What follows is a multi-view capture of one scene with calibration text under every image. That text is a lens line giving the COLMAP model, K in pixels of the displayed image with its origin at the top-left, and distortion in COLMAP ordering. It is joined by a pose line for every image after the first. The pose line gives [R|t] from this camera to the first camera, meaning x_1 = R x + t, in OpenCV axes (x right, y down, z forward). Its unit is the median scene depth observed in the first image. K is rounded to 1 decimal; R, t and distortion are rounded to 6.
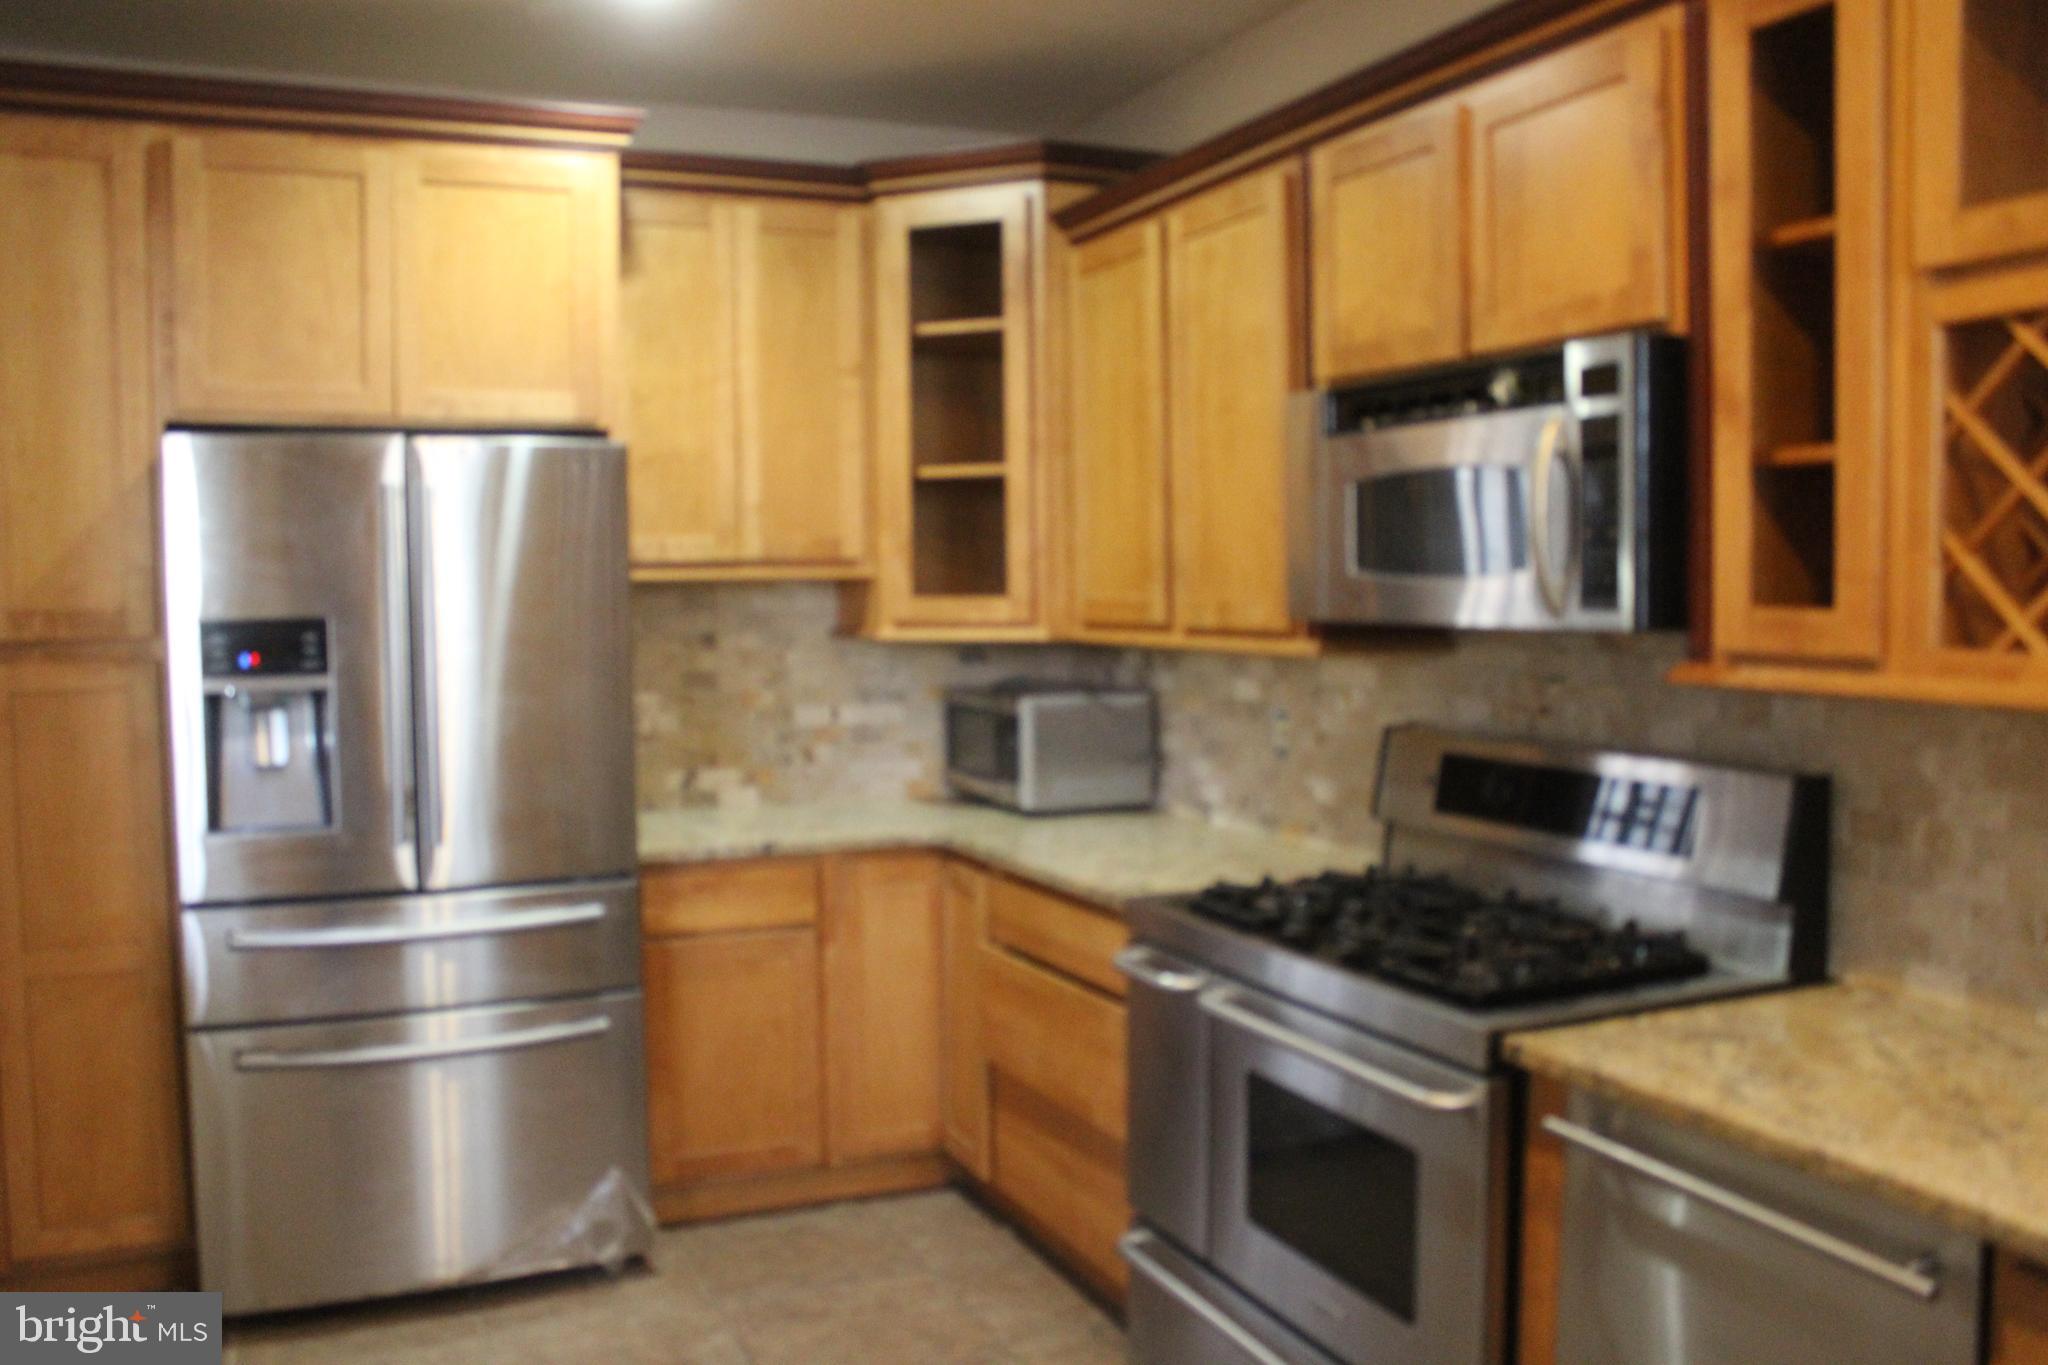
lens RADIAL K [[1721.9, 0, 1024.0], [0, 1721.9, 682.5], [0, 0, 1]] dist [-0.049324, 0.005324]
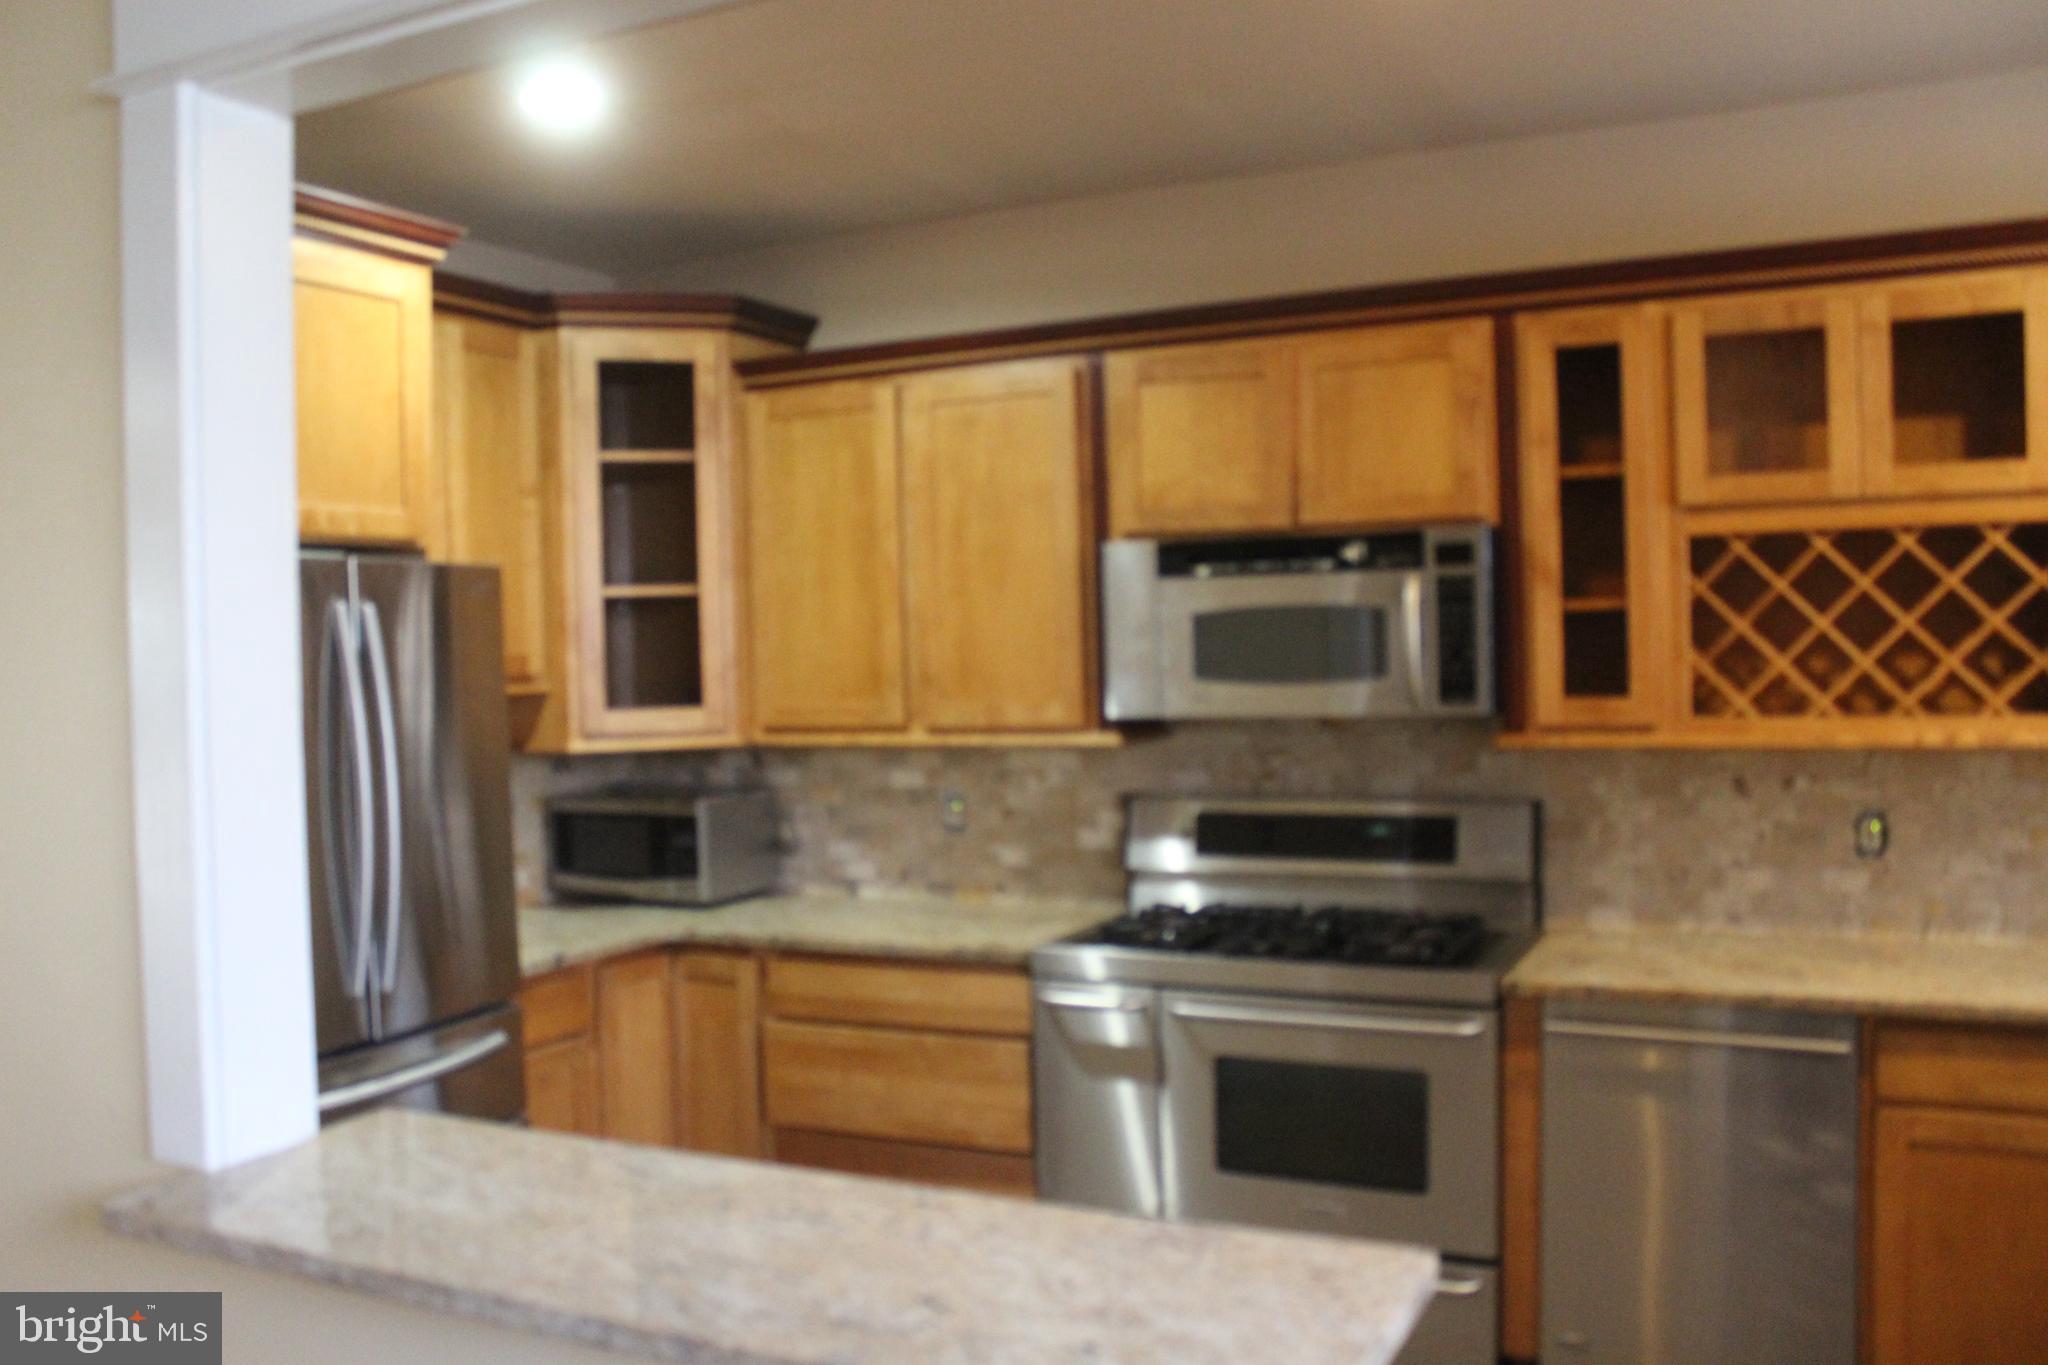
lens RADIAL K [[1690.6, 0, 1024.0], [0, 1690.6, 682.5], [0, 0, 1]] dist [-0.061592, 0.001471]
pose [[0.756830, -0.024002, 0.653171, -0.586957], [0.057288, 0.997916, -0.029709, -0.023362], [-0.651096, 0.059904, 0.756628, 0.066702]]
